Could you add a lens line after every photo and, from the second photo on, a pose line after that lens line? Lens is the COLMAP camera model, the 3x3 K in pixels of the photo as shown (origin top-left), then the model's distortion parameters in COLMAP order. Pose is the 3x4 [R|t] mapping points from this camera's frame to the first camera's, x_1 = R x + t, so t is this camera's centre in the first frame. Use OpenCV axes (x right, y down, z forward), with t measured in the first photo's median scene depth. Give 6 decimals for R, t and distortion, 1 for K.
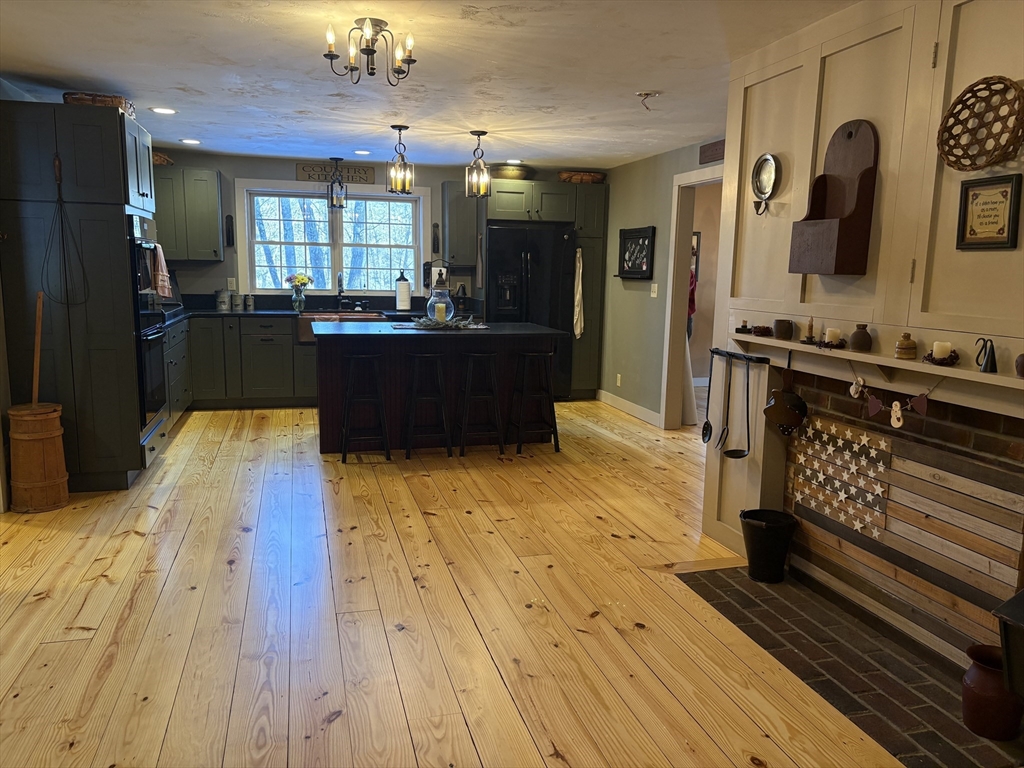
lens RADIAL K [[777.3, 0, 508.7], [0, 777.3, 391.8], [0, 0, 1]] dist [0.025075, -0.002486]
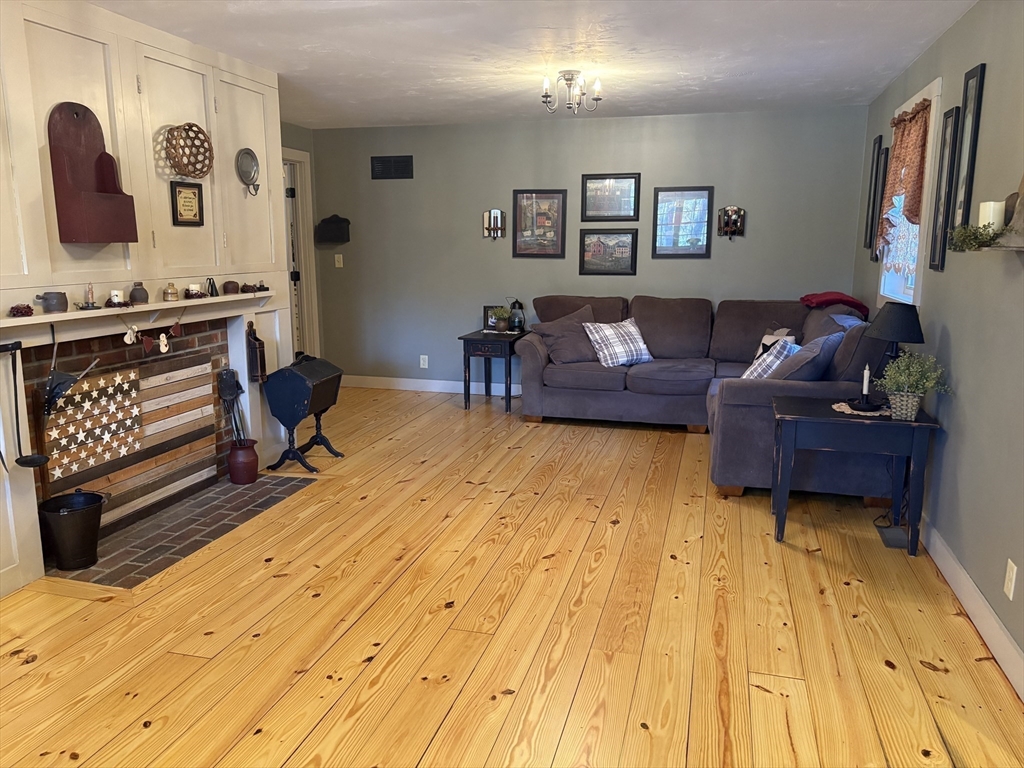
lens RADIAL K [[769.6, 0, 515.4], [0, 769.6, 387.7], [0, 0, 1]] dist [0.067857, -0.083260]
pose [[-0.863983, -0.113680, 0.490520, -0.686235], [0.063404, 0.941864, 0.329957, -0.292900], [-0.499513, 0.316178, -0.806547, 1.711750]]
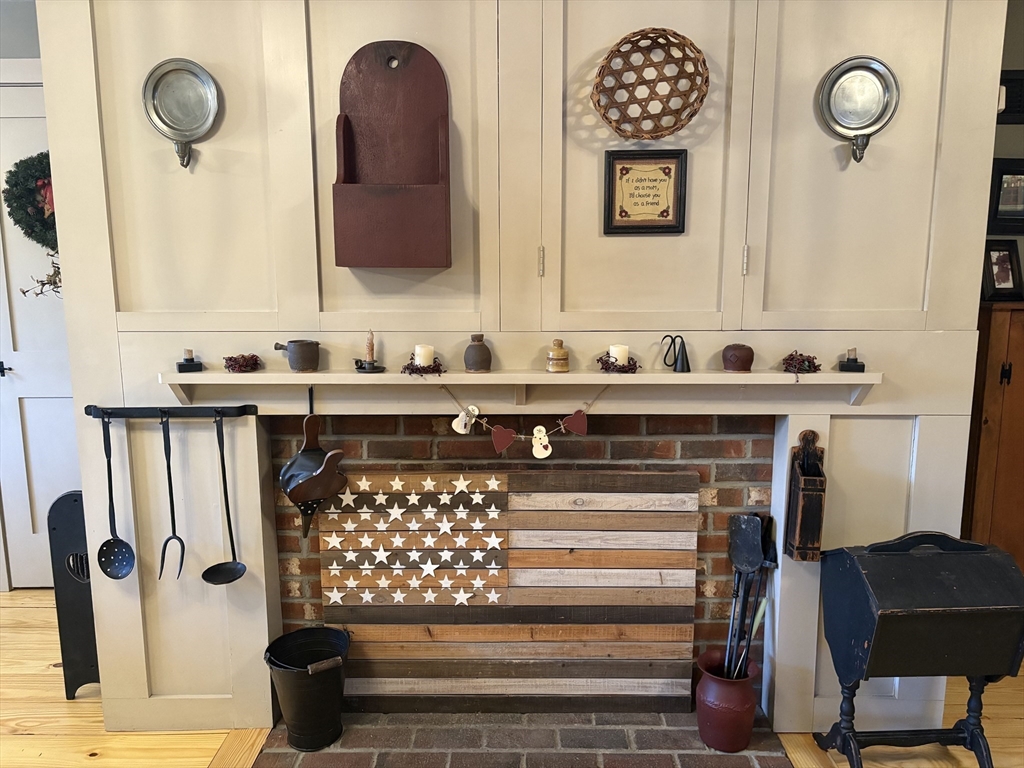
lens RADIAL K [[769.6, 0, 515.4], [0, 769.6, 387.7], [0, 0, 1]] dist [0.067857, -0.083260]
pose [[0.270737, -0.170349, 0.947461, -0.224097], [0.161291, 0.978332, 0.129811, -0.121843], [-0.949045, 0.117673, 0.292347, 0.739895]]
